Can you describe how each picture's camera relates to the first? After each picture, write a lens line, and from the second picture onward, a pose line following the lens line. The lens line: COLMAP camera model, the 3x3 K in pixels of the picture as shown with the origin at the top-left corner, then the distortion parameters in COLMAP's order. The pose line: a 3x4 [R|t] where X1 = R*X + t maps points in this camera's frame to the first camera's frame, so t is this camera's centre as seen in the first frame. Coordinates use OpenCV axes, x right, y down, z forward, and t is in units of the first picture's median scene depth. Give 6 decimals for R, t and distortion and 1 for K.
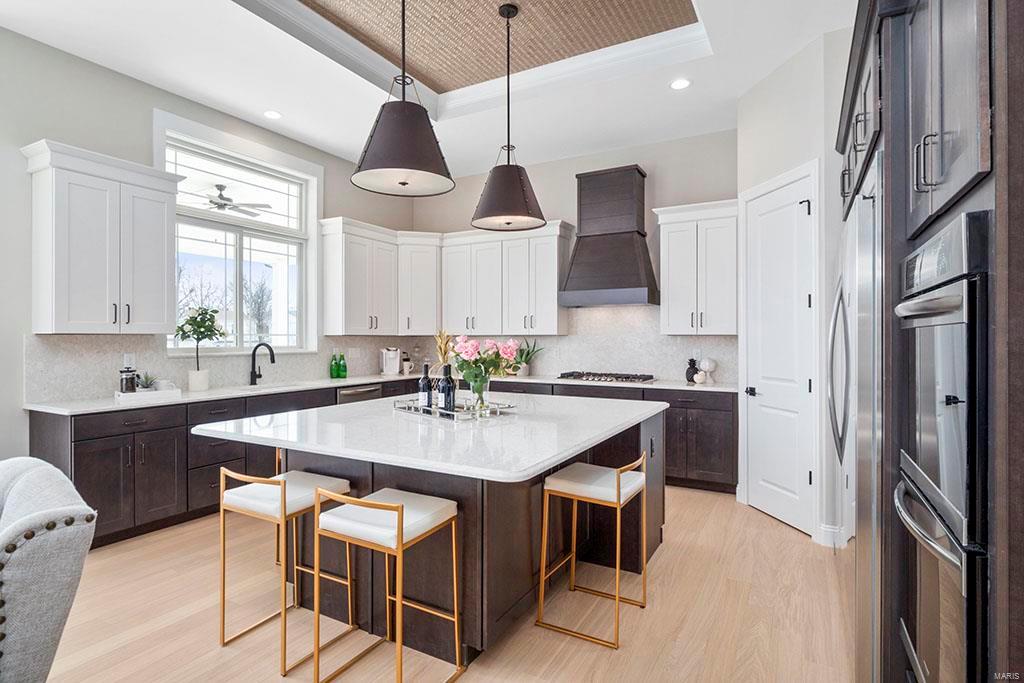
lens RADIAL K [[526.4, 0, 507.9], [0, 526.4, 340.4], [0, 0, 1]] dist [-0.001117, -0.000449]
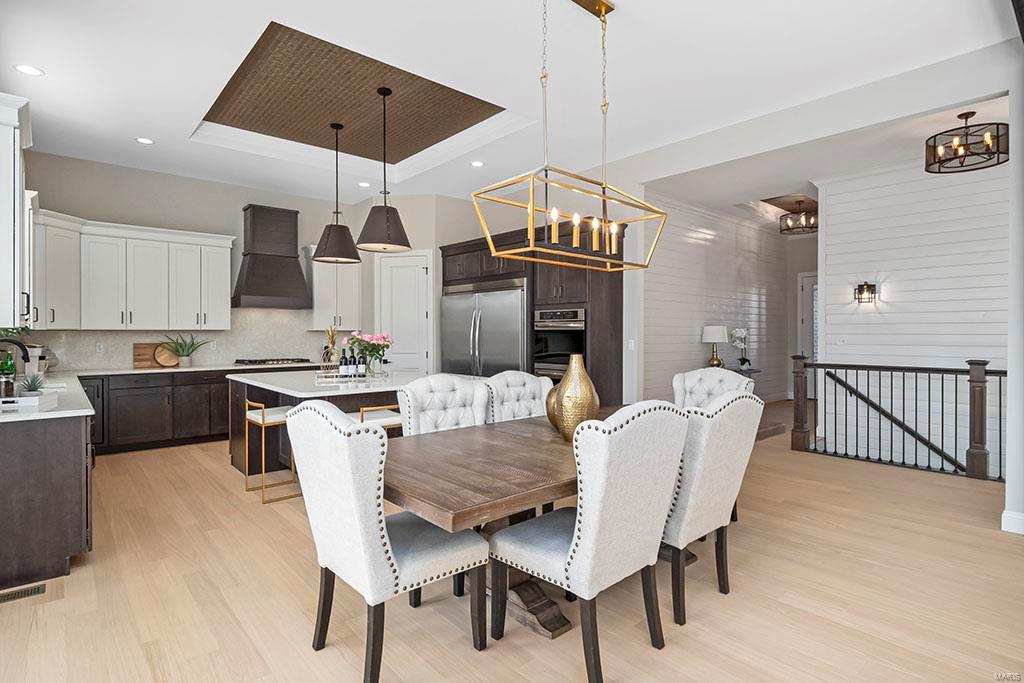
lens RADIAL K [[526.4, 0, 506.7], [0, 526.4, 331.5], [0, 0, 1]] dist [-0.001117, -0.000449]
pose [[0.338713, 0.000163, 0.940890, -0.870538], [0.003820, 0.999992, -0.001549, -0.002505], [-0.940882, 0.004119, 0.338710, -0.013149]]
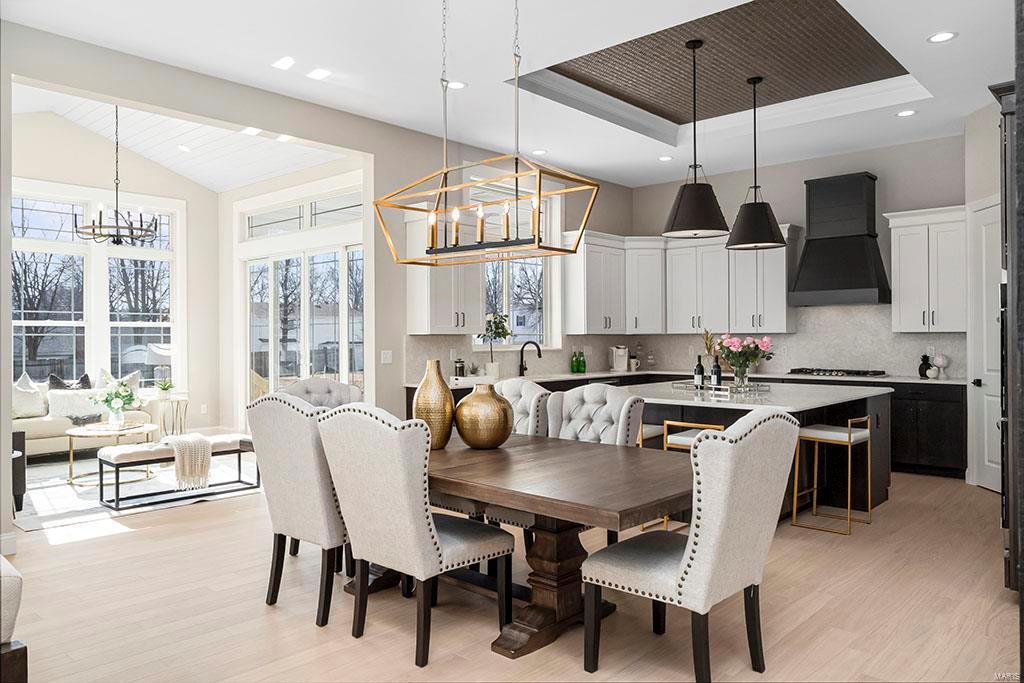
lens RADIAL K [[732.5, 0, 510.3], [0, 732.5, 336.9], [0, 0, 1]] dist [0.005405, -0.003234]
pose [[0.974617, -0.004656, -0.223830, -0.120830], [0.003610, 0.999981, -0.005083, 0.003089], [0.223849, 0.004146, 0.974615, -0.576214]]
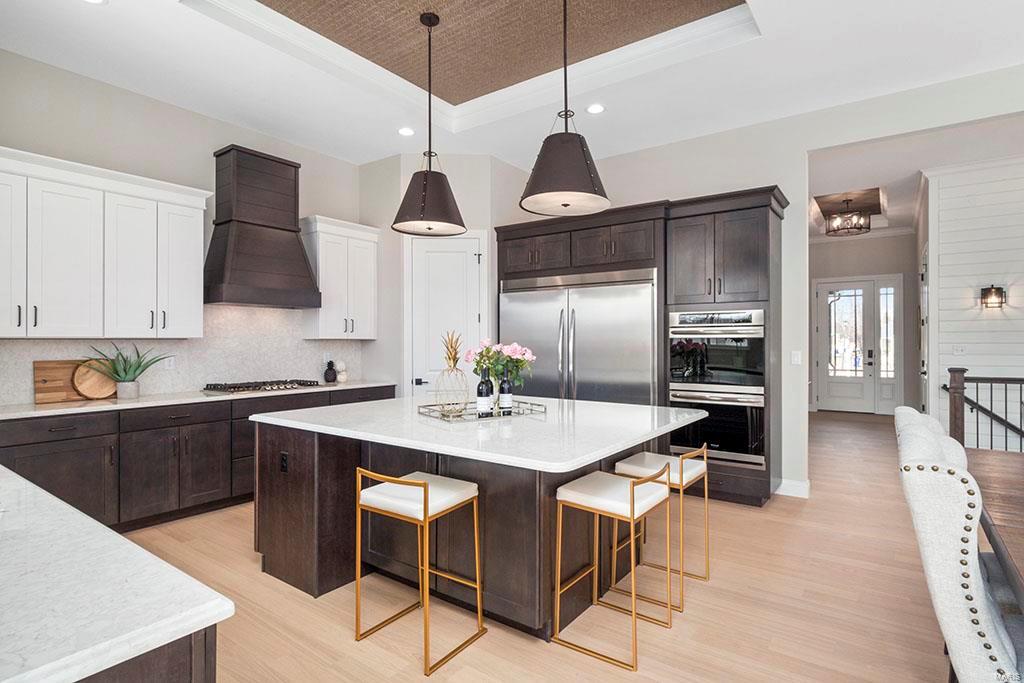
lens RADIAL K [[526.4, 0, 510.9], [0, 526.4, 339.3], [0, 0, 1]] dist [-0.001117, -0.000449]
pose [[0.115234, 0.003076, 0.993334, -0.650969], [0.005391, 0.999979, -0.003722, -0.003588], [-0.993324, 0.005784, 0.115215, 0.480481]]
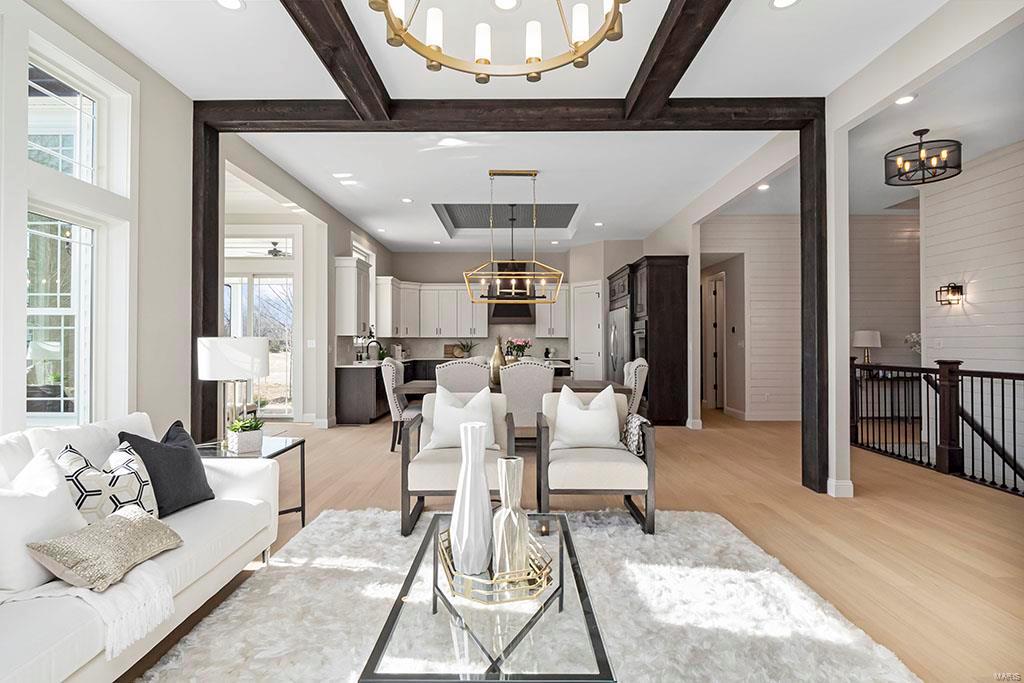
lens RADIAL K [[526.4, 0, 503.8], [0, 526.4, 332.3], [0, 0, 1]] dist [-0.001117, -0.000449]
pose [[0.877846, 0.008906, 0.478860, -0.894838], [0.002226, 0.999740, -0.022675, 0.017970], [-0.478938, 0.020971, 0.877598, -0.919608]]
